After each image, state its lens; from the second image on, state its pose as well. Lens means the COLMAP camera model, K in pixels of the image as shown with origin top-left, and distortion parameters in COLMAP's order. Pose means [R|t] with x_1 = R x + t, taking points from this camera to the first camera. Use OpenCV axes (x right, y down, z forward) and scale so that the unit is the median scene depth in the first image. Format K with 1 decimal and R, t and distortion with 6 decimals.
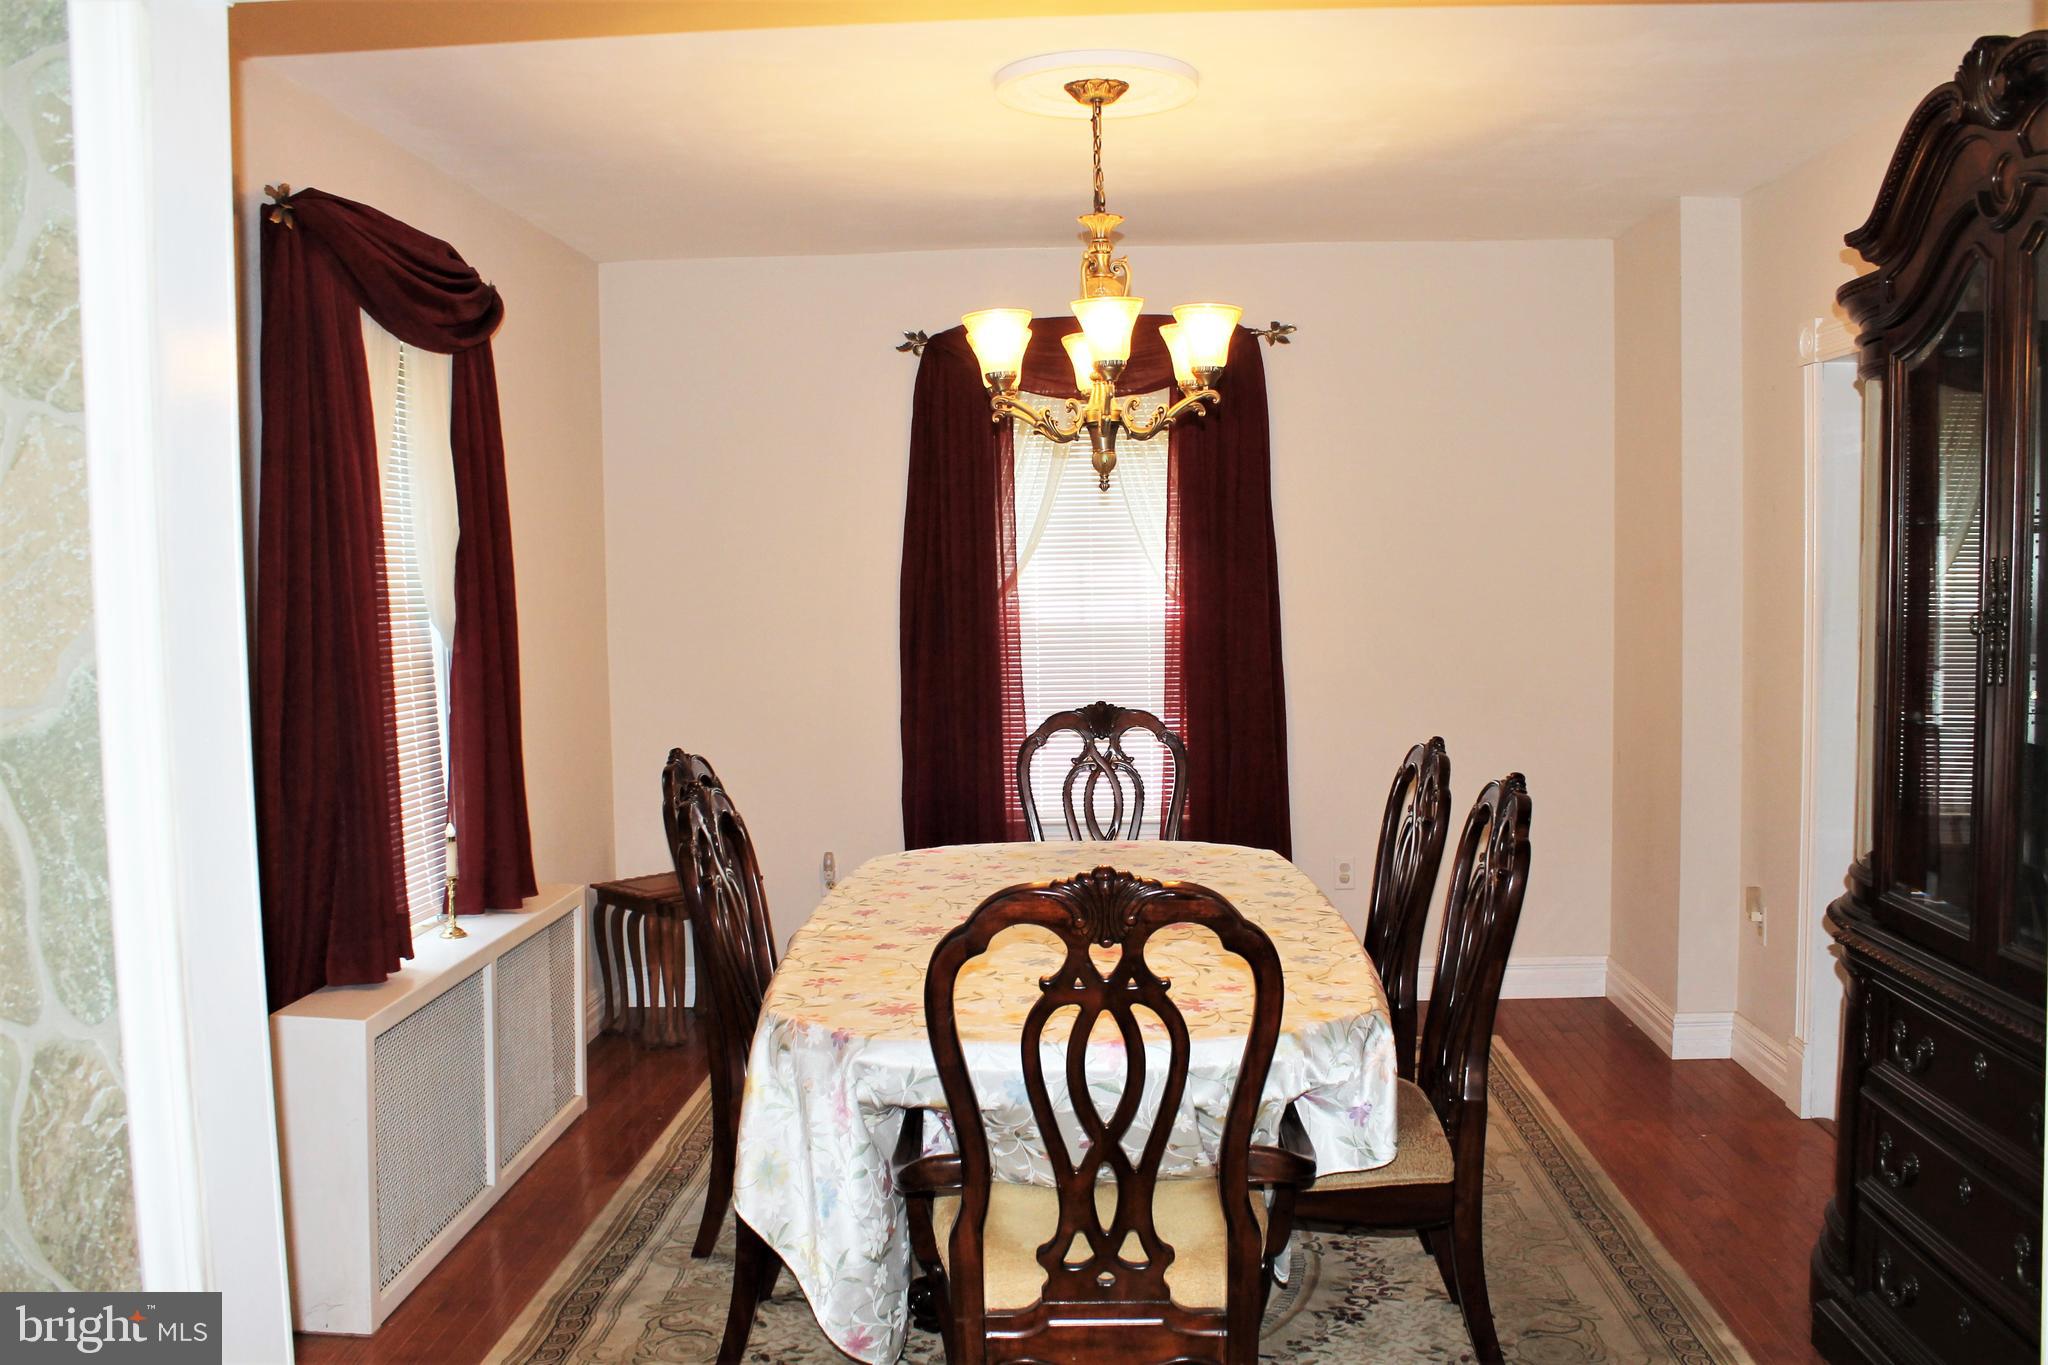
lens RADIAL K [[1750.5, 0, 1033.3], [0, 1750.5, 685.6], [0, 0, 1]] dist [-0.167844, 0.157860]
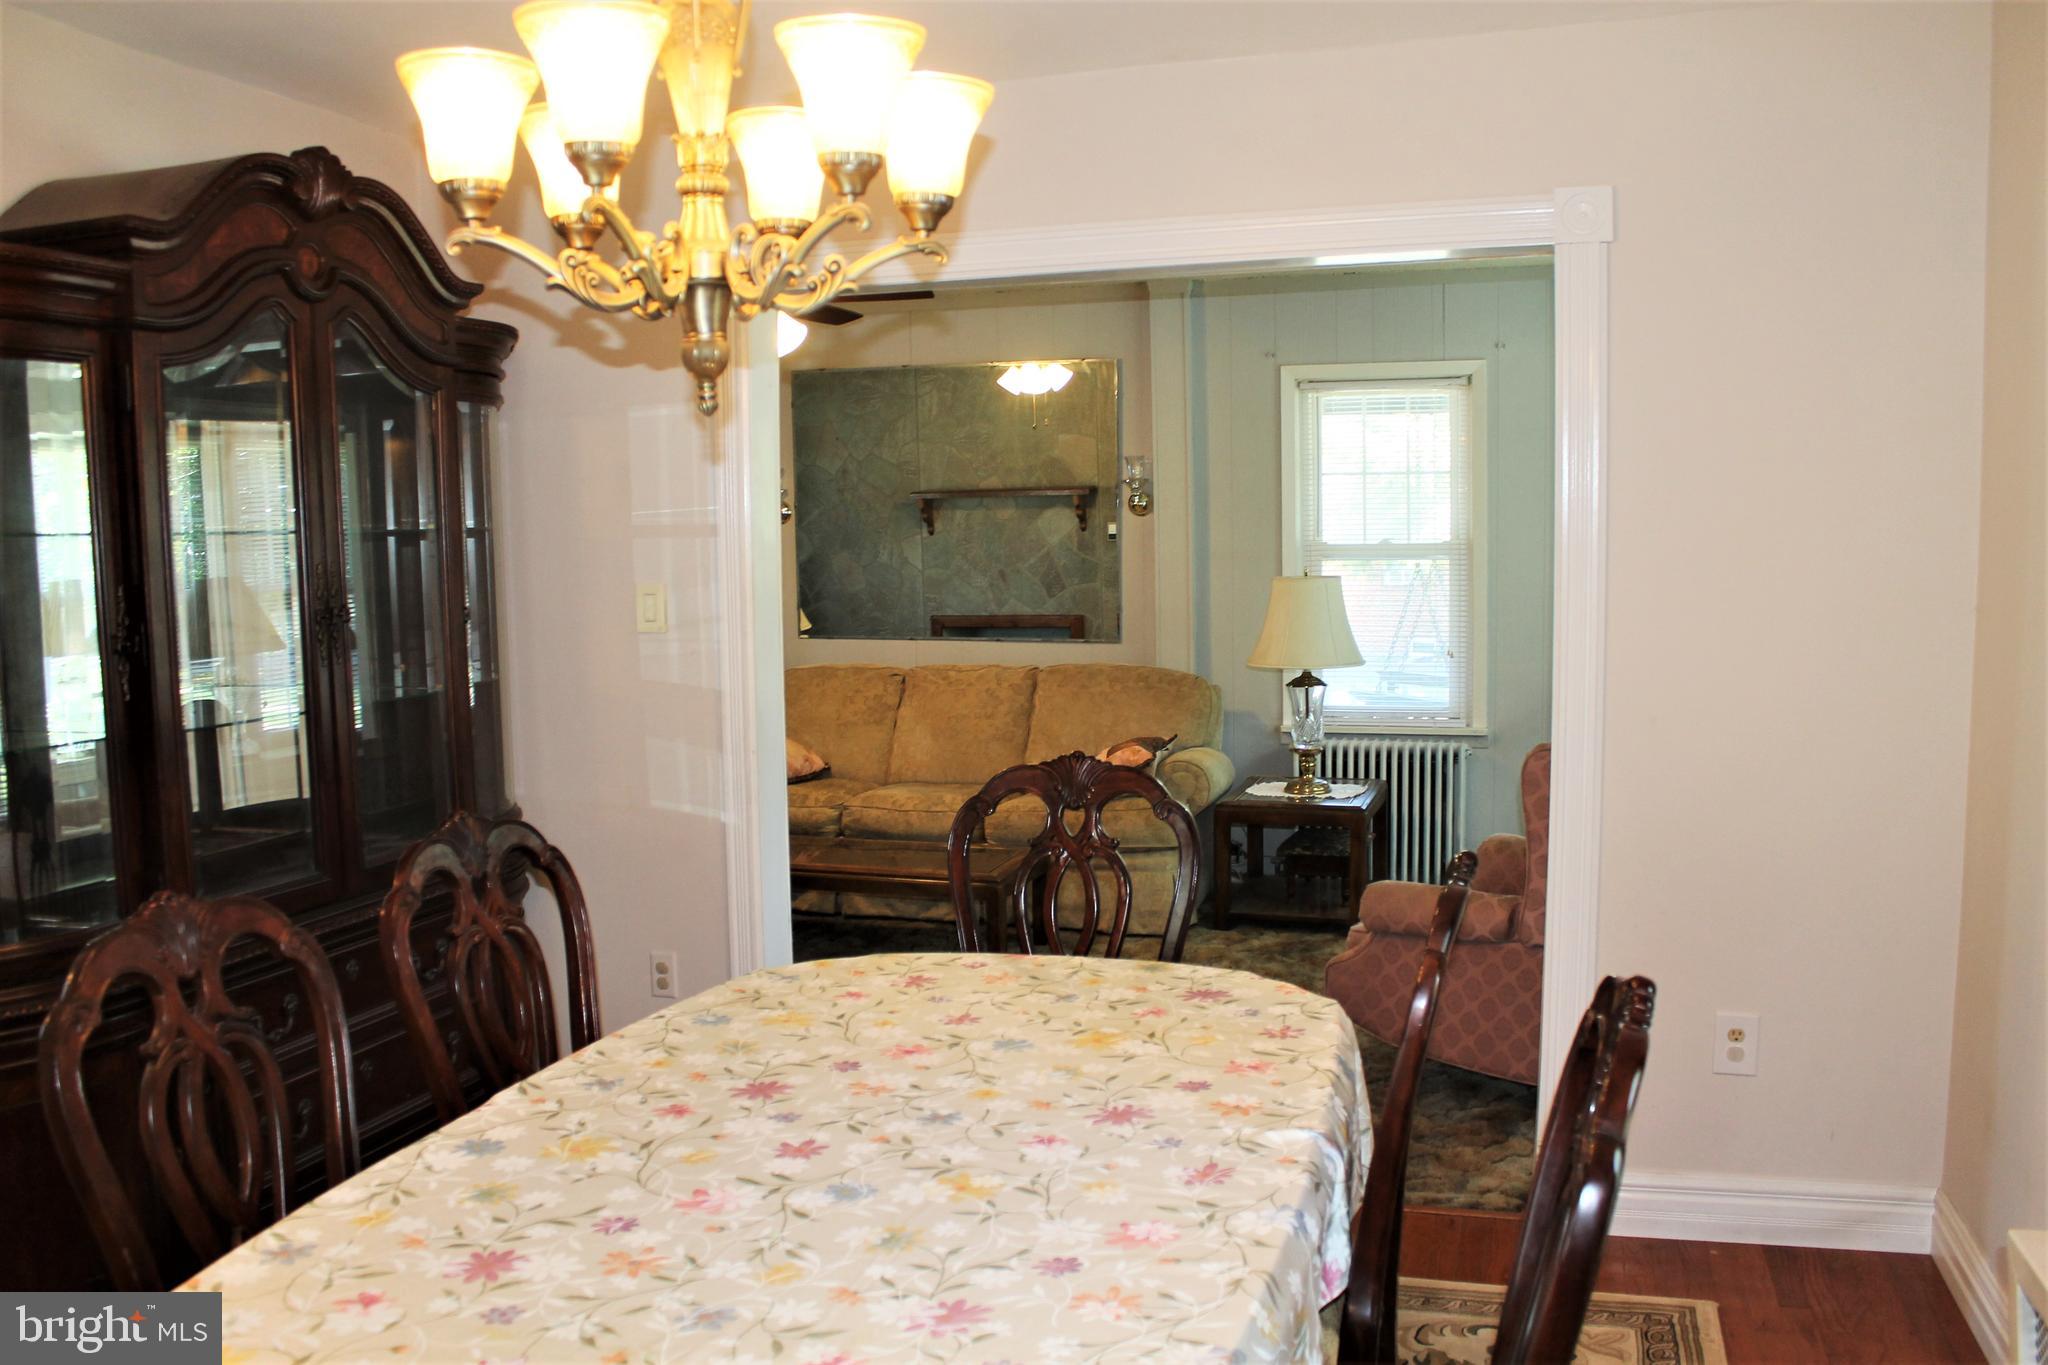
lens RADIAL K [[1750.5, 0, 1033.3], [0, 1750.5, 685.6], [0, 0, 1]] dist [-0.167844, 0.157860]
pose [[-0.969003, 0.013006, 0.246708, -0.217255], [0.049624, 0.988507, 0.142796, -0.123763], [-0.242016, 0.150612, -0.958512, 1.836453]]
